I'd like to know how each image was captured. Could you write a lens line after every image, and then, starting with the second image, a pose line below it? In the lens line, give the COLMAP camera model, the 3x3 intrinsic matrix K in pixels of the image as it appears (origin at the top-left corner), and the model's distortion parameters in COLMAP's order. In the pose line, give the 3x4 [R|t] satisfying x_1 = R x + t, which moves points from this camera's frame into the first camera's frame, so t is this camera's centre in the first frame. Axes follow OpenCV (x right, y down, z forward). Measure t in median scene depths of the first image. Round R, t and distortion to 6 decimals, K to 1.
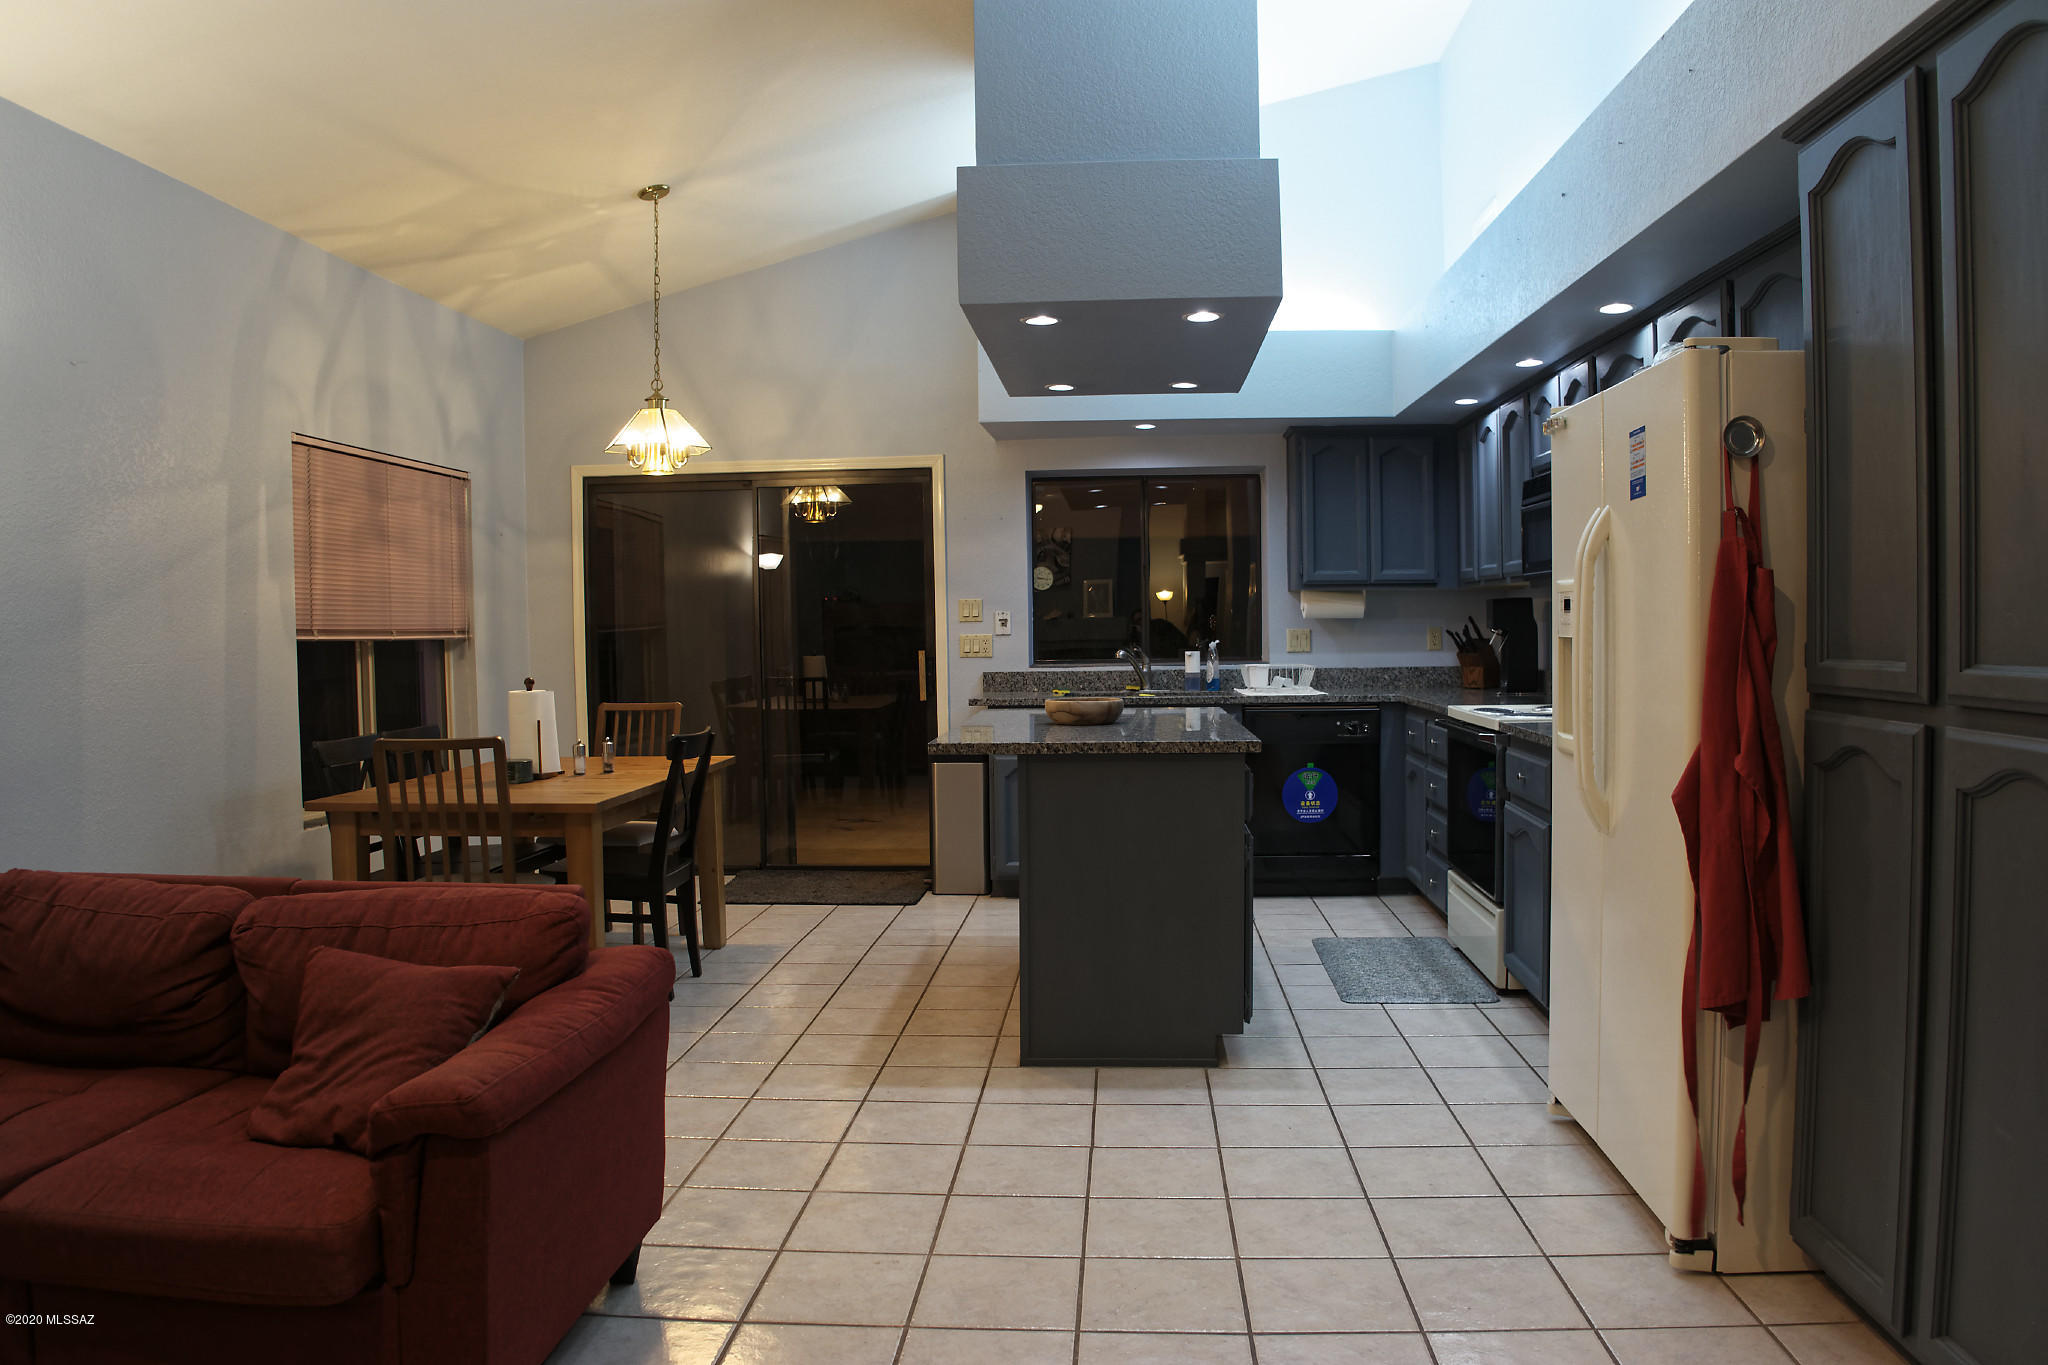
lens RADIAL K [[1433.3, 0, 1024.0], [0, 1433.3, 682.5], [0, 0, 1]] dist [-0.109078, 0.006184]
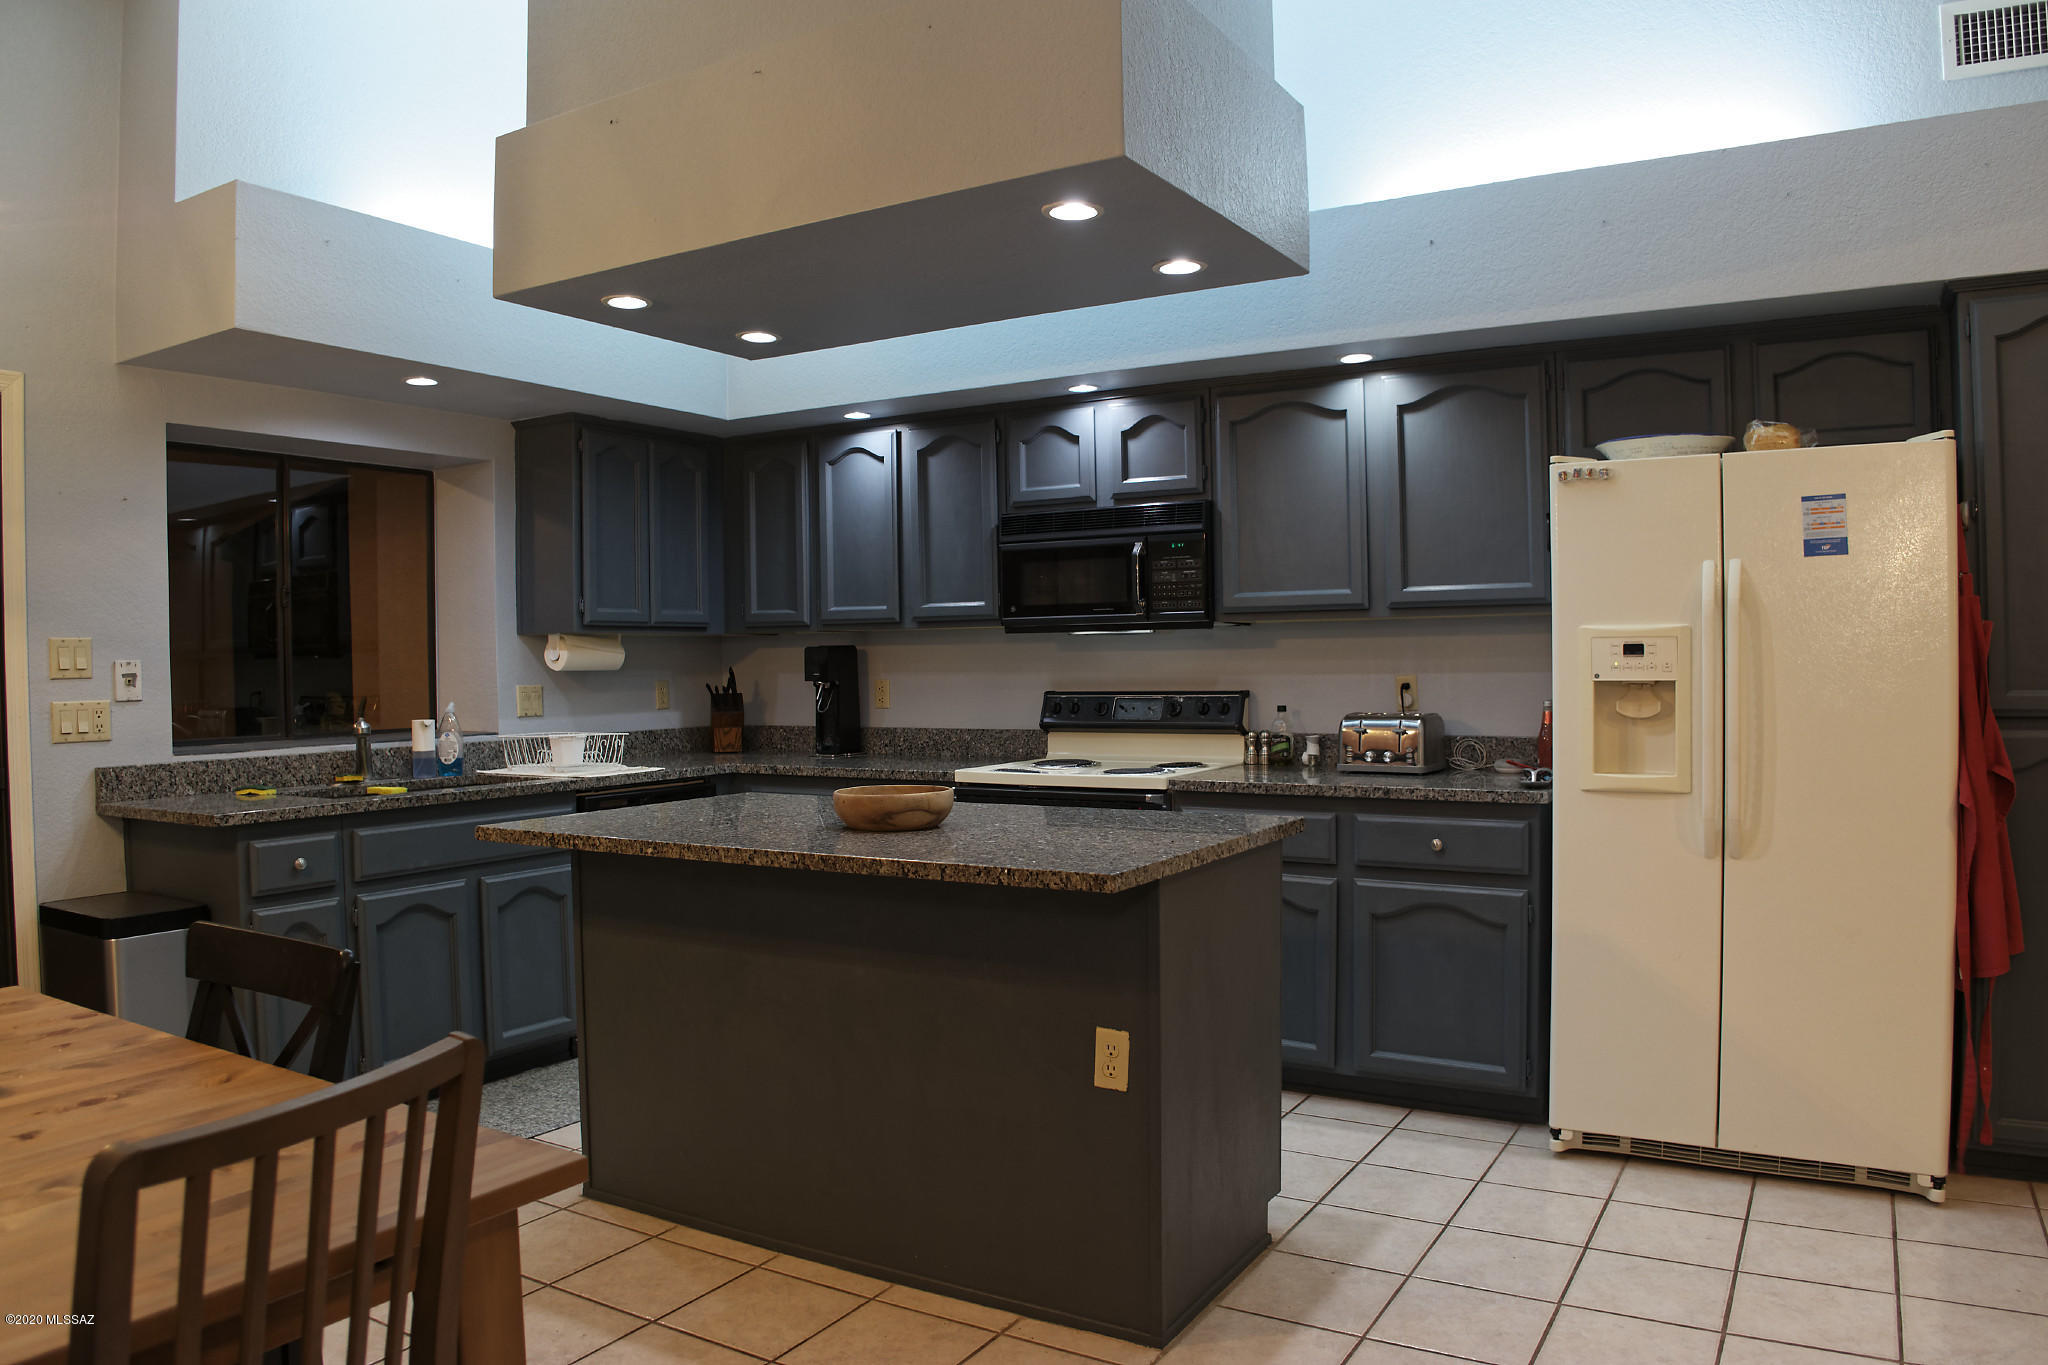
lens RADIAL K [[1433.3, 0, 1024.0], [0, 1433.3, 682.5], [0, 0, 1]] dist [-0.109078, 0.006184]
pose [[0.454814, -0.008104, 0.890550, -0.356802], [0.045054, 0.998888, -0.013920, -0.017539], [-0.889446, 0.046454, 0.454673, 0.446351]]
